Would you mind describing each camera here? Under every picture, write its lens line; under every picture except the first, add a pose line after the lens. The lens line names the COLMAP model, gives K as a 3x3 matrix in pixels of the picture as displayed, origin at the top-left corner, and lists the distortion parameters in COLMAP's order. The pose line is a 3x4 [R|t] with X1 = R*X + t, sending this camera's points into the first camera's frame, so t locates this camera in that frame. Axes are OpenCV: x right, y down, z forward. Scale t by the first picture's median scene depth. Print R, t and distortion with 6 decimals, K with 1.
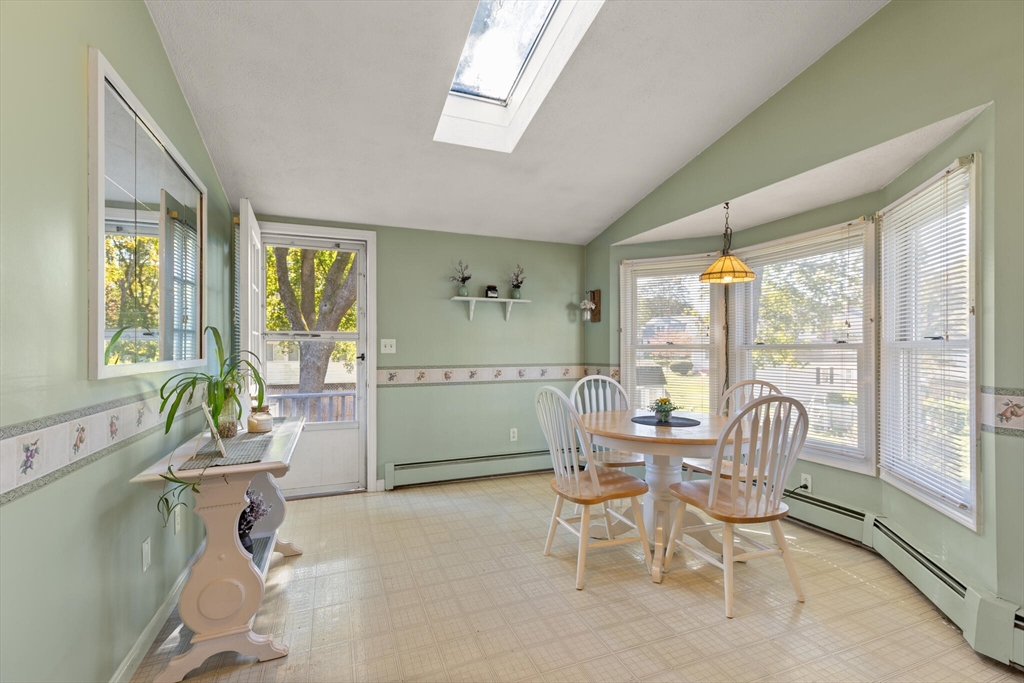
lens RADIAL K [[460.7, 0, 515.0], [0, 460.7, 342.3], [0, 0, 1]] dist [0.005214, -0.000231]
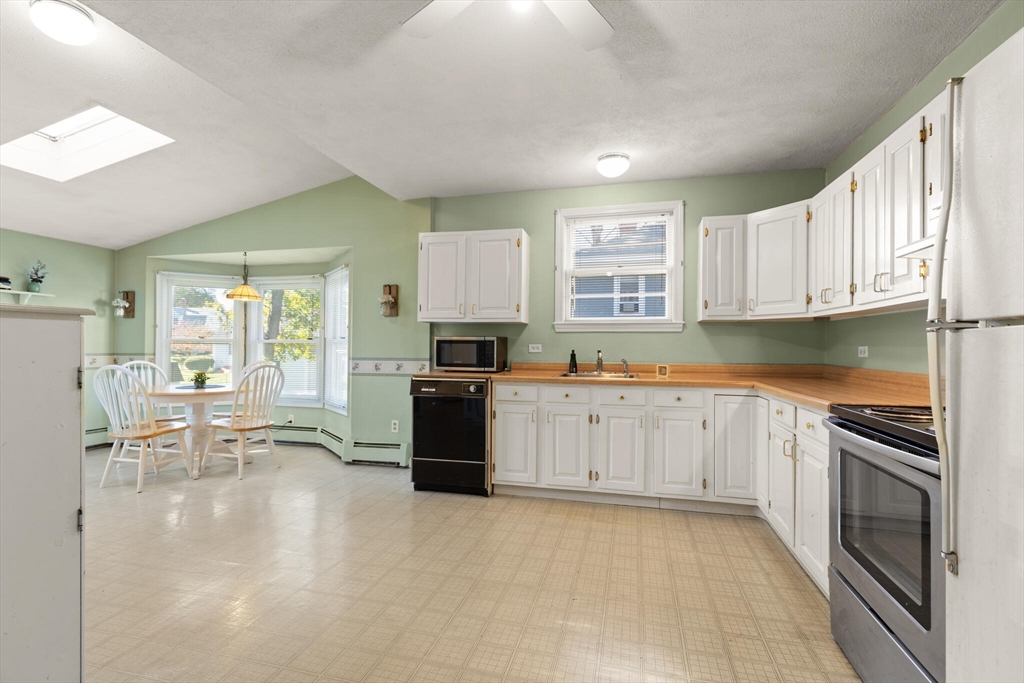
lens RADIAL K [[460.7, 0, 515.0], [0, 460.7, 342.3], [0, 0, 1]] dist [0.005214, -0.000231]
pose [[0.584747, 0.013785, 0.811098, -0.292213], [-0.020572, 0.999786, -0.002160, 0.000299], [-0.810955, -0.015423, 0.584906, -0.701571]]
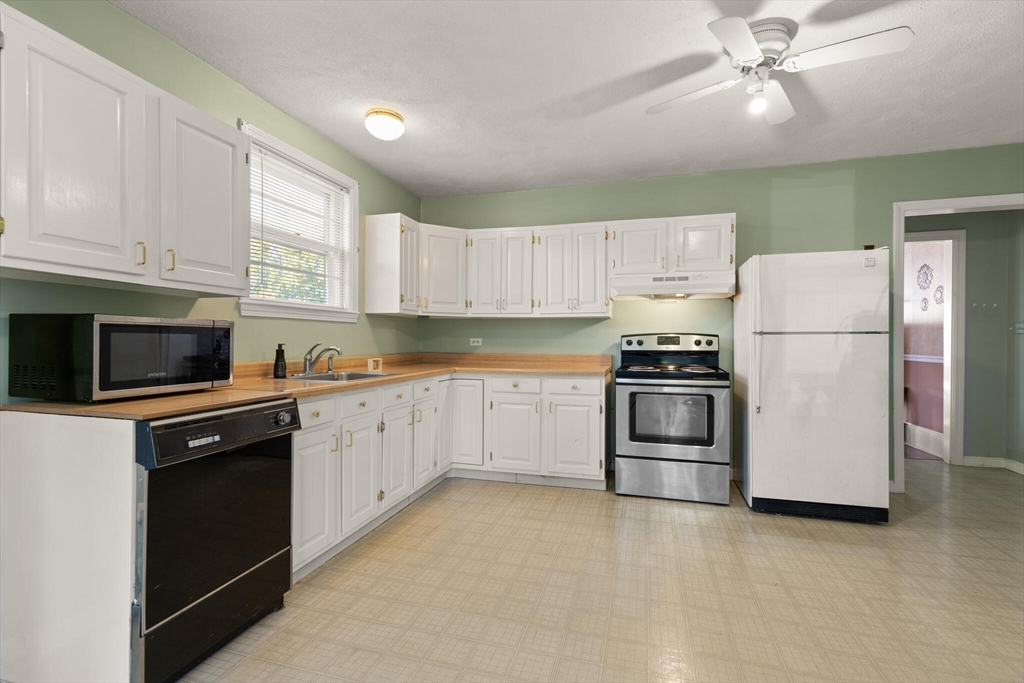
lens RADIAL K [[460.7, 0, 515.0], [0, 460.7, 342.3], [0, 0, 1]] dist [0.005214, -0.000231]
pose [[-0.793249, -0.002393, 0.608893, -0.047013], [-0.010083, 0.999907, -0.009206, 0.016012], [-0.608814, -0.013442, -0.793199, 0.340449]]
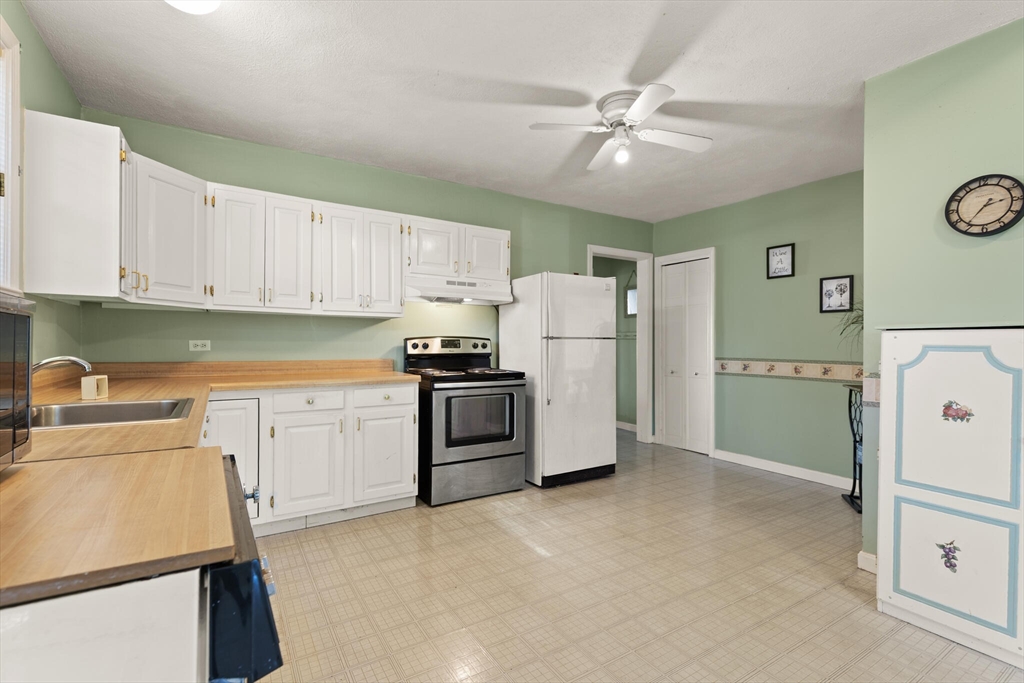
lens RADIAL K [[468.6, 0, 515.9], [0, 468.6, 345.2], [0, 0, 1]] dist [0.010381, -0.001420]
pose [[-0.982621, -0.001302, -0.185620, 0.445345], [0.000641, 0.999946, -0.010406, 0.012965], [0.185623, -0.010344, -0.982567, 0.396289]]
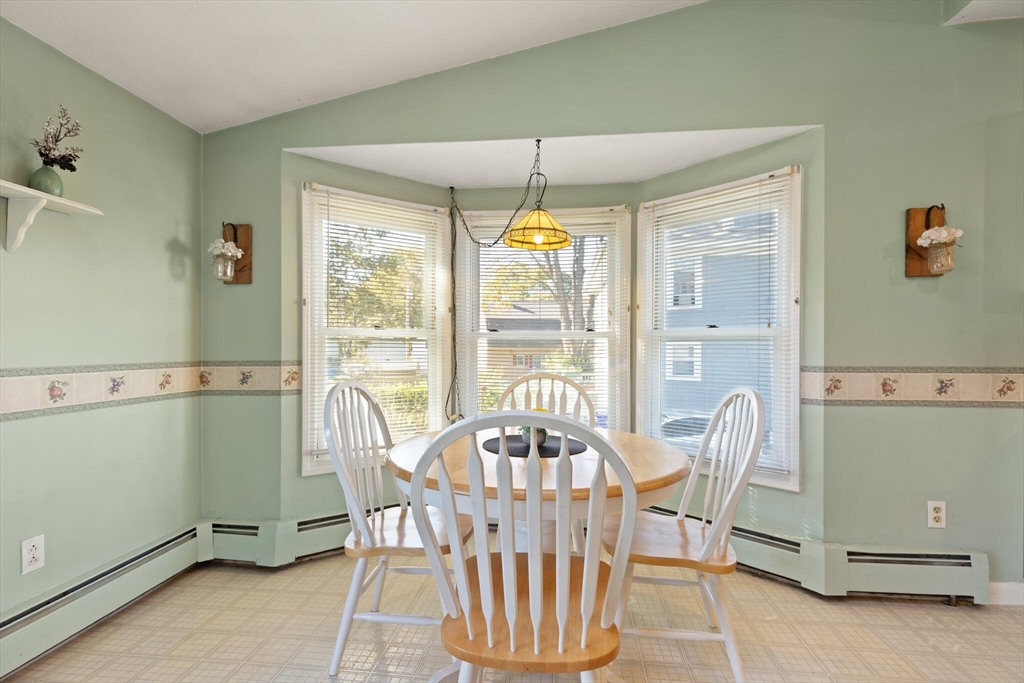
lens RADIAL K [[463.3, 0, 515.3], [0, 463.3, 345.9], [0, 0, 1]] dist [0.002374, -0.000320]
pose [[0.462678, 0.002720, 0.886522, -0.219790], [-0.015627, 0.999865, 0.005088, 0.029037], [-0.886389, -0.016208, 0.462658, 0.658735]]
